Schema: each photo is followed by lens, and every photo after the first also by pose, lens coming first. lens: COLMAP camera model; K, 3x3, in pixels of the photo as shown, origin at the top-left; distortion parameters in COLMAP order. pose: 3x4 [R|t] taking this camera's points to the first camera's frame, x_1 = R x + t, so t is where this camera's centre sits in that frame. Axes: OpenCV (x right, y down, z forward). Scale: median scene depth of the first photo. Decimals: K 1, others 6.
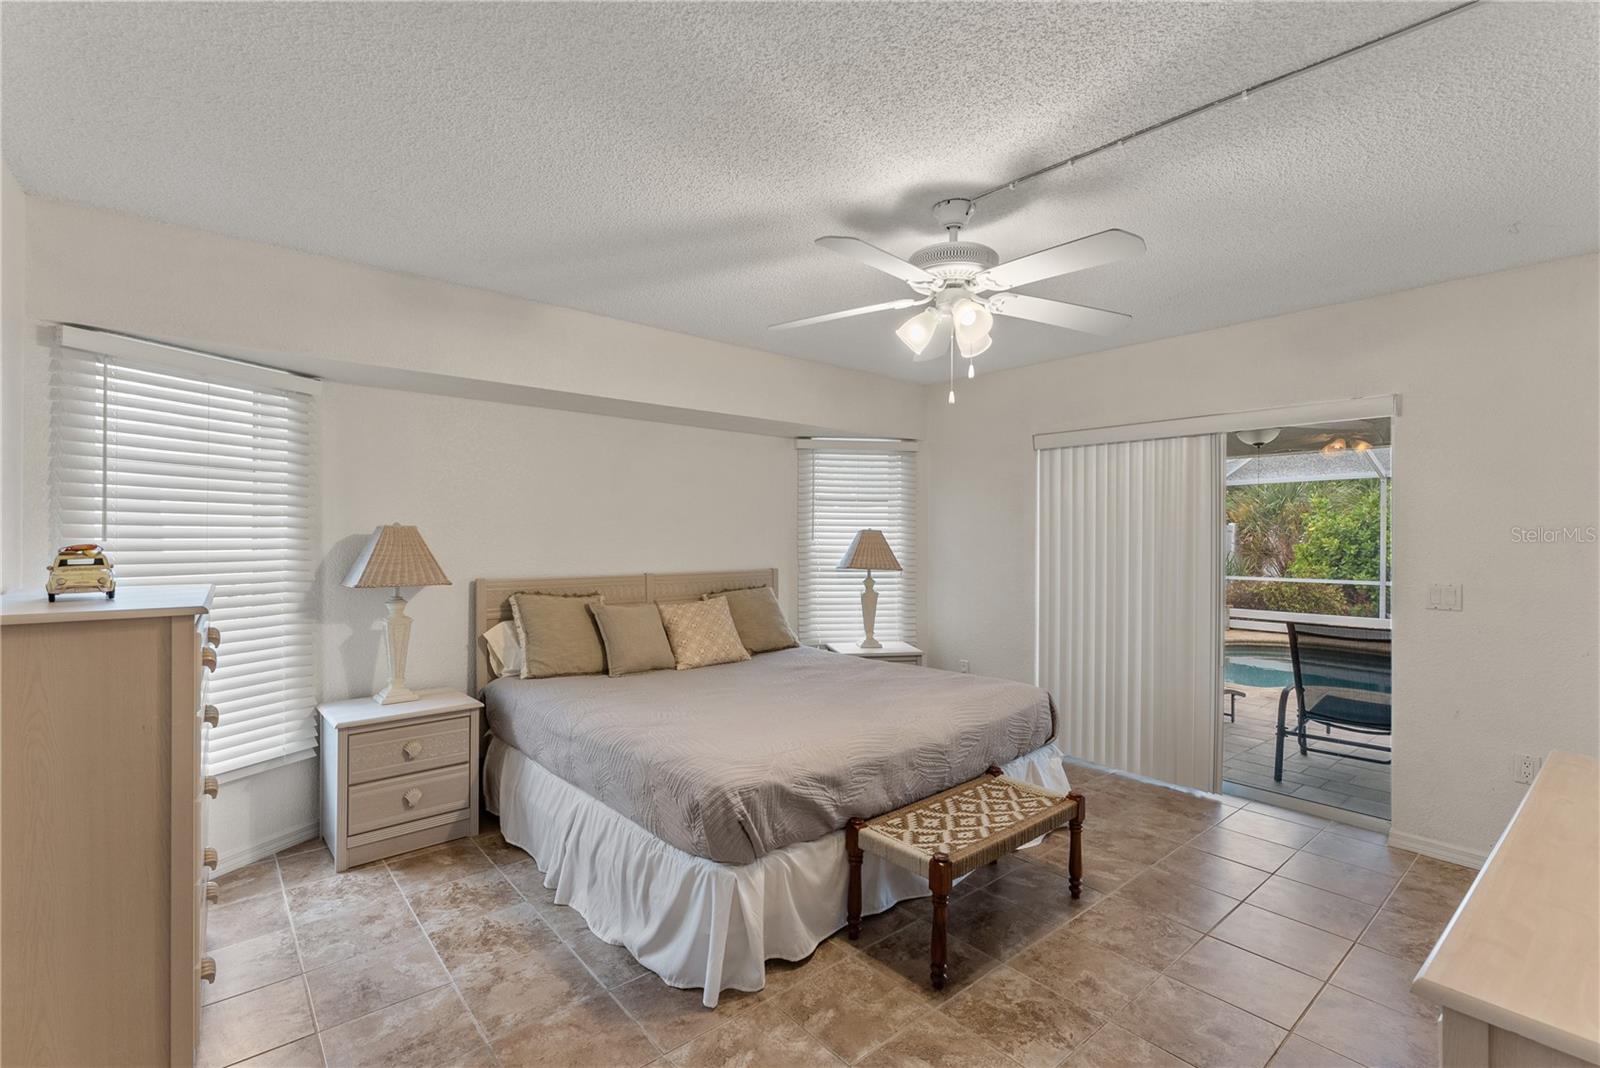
lens RADIAL K [[709.2, 0, 800.0], [0, 709.2, 534.0], [0, 0, 1]] dist [0.002509, 0.000359]
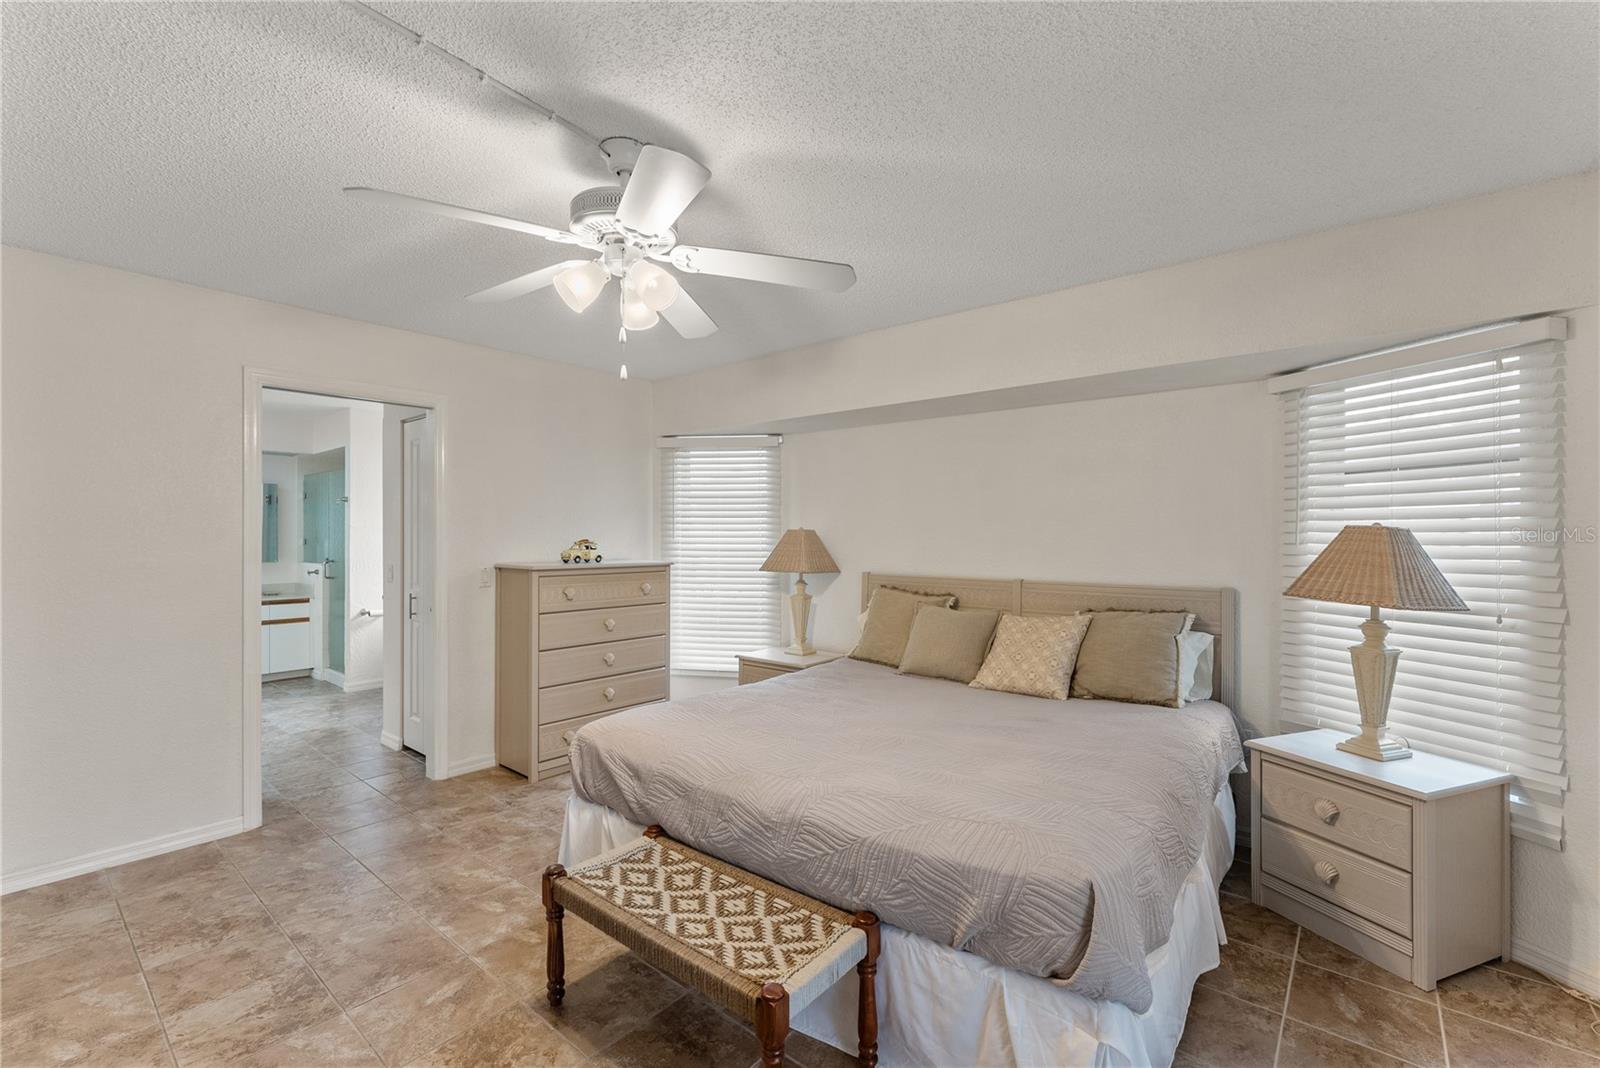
lens RADIAL K [[673.8, 0, 800.0], [0, 673.8, 534.0], [0, 0, 1]] dist [0.000452, 0.000049]
pose [[0.184103, -0.008235, -0.982872, 0.592557], [-0.002253, 0.999959, -0.008801, 0.007059], [0.982904, 0.003835, 0.184077, 0.596617]]
